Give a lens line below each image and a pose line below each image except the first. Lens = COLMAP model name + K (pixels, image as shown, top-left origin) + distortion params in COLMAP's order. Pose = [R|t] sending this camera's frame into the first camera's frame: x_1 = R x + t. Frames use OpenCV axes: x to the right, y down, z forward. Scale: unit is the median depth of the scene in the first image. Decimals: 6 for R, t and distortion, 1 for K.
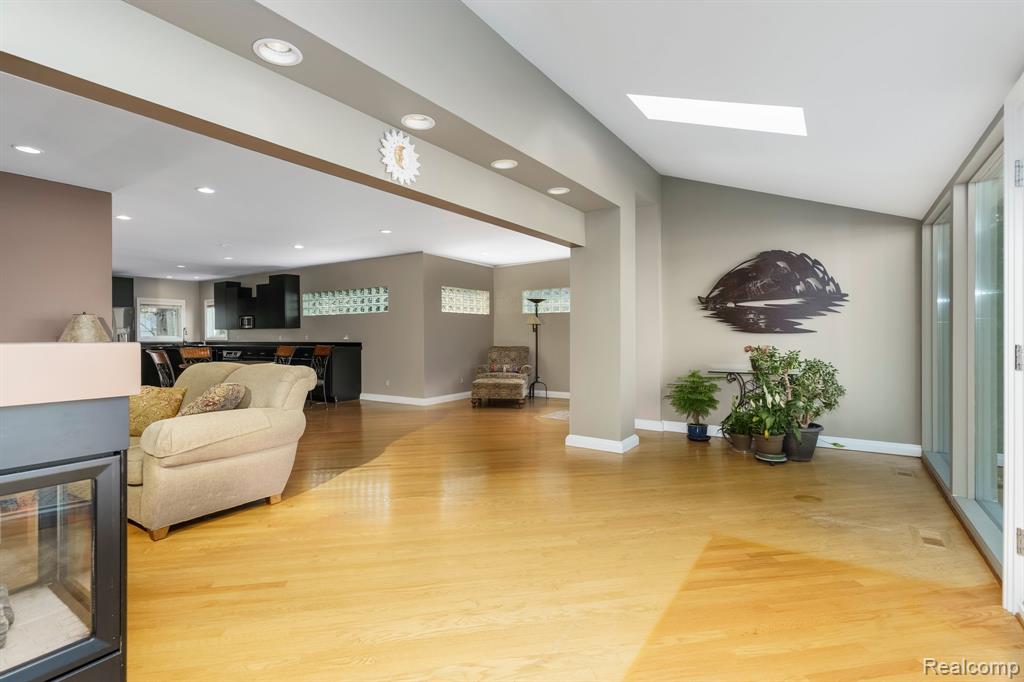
lens RADIAL K [[487.9, 0, 511.3], [0, 487.9, 336.8], [0, 0, 1]] dist [0.014682, 0.000262]
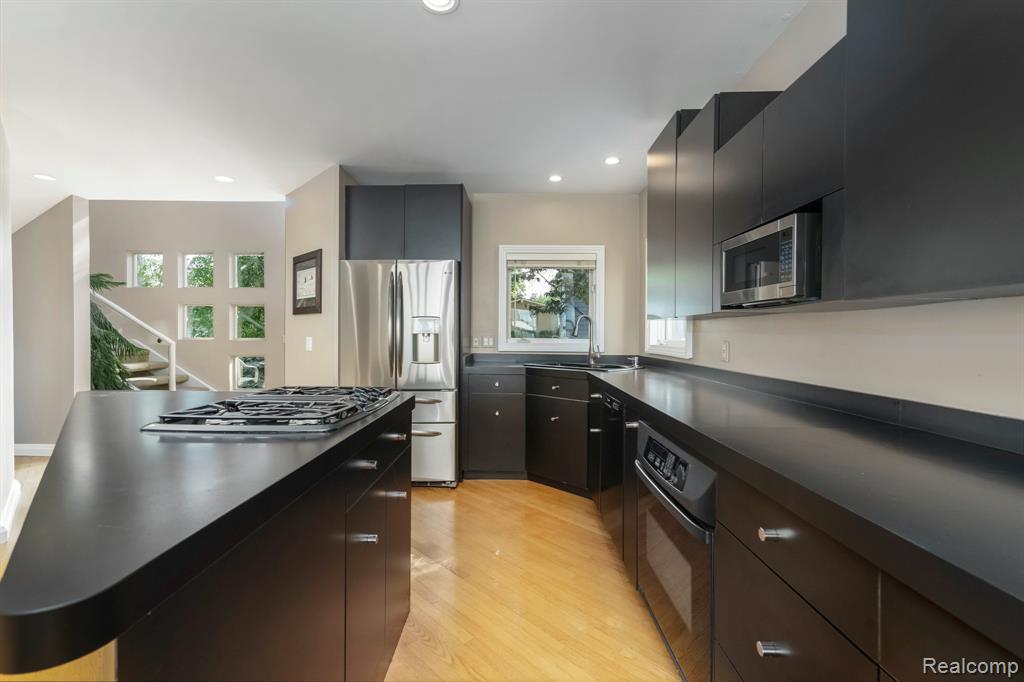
lens RADIAL K [[464.3, 0, 511.8], [0, 464.3, 338.8], [0, 0, 1]] dist [0.012383, -0.000454]
pose [[0.551510, 0.019186, -0.833948, -0.477541], [-0.010767, 0.999816, 0.015882, -0.007863], [0.834099, 0.000220, 0.551615, 0.886543]]
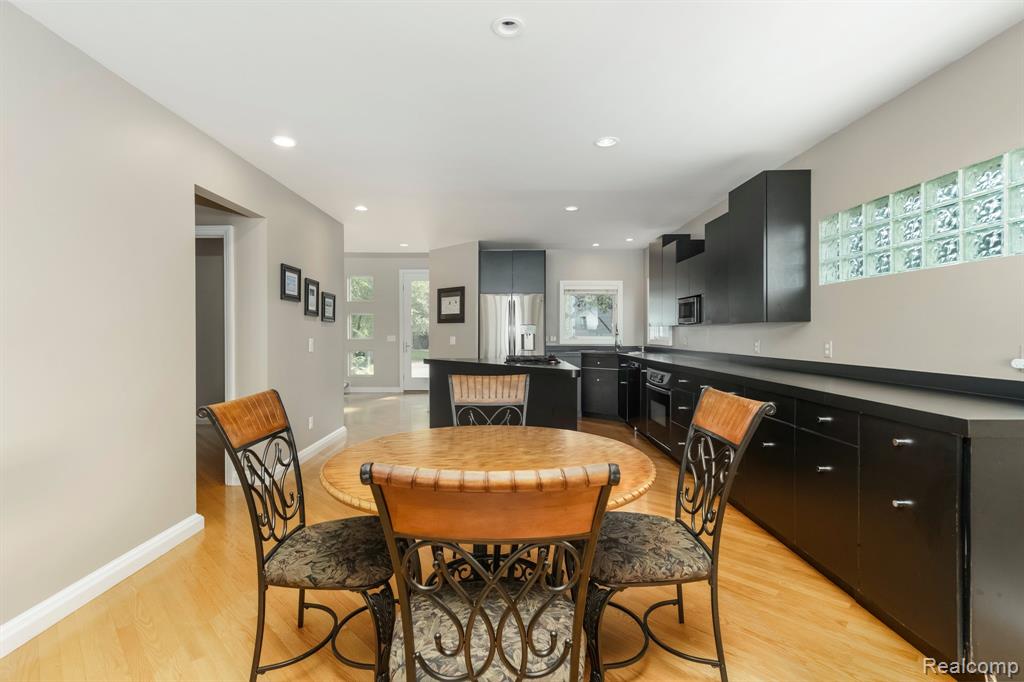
lens RADIAL K [[487.9, 0, 512.3], [0, 487.9, 335.8], [0, 0, 1]] dist [0.014682, 0.000262]
pose [[0.568590, 0.011243, -0.822544, -0.261353], [-0.004944, 0.999935, 0.010251, -0.009727], [0.822606, -0.001762, 0.568609, 0.620328]]
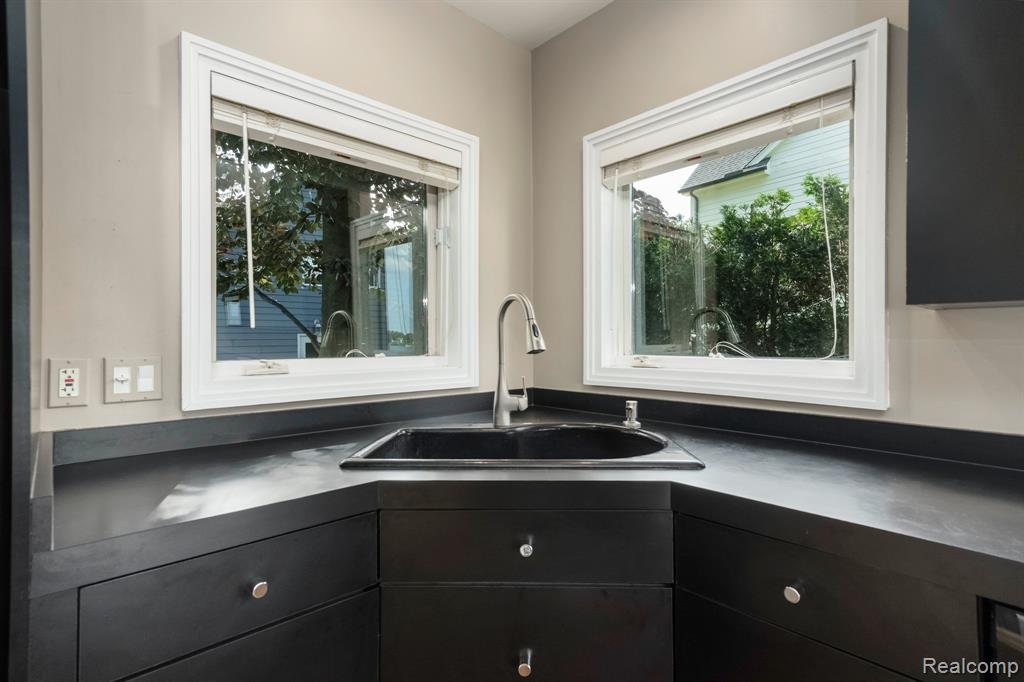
lens RADIAL K [[487.9, 0, 508.5], [0, 487.9, 337.4], [0, 0, 1]] dist [0.014682, 0.000262]
pose [[0.975252, -0.001191, -0.221093, -0.737142], [-0.000653, 0.999966, -0.008265, -0.007492], [0.221095, 0.008205, 0.975218, 1.010543]]
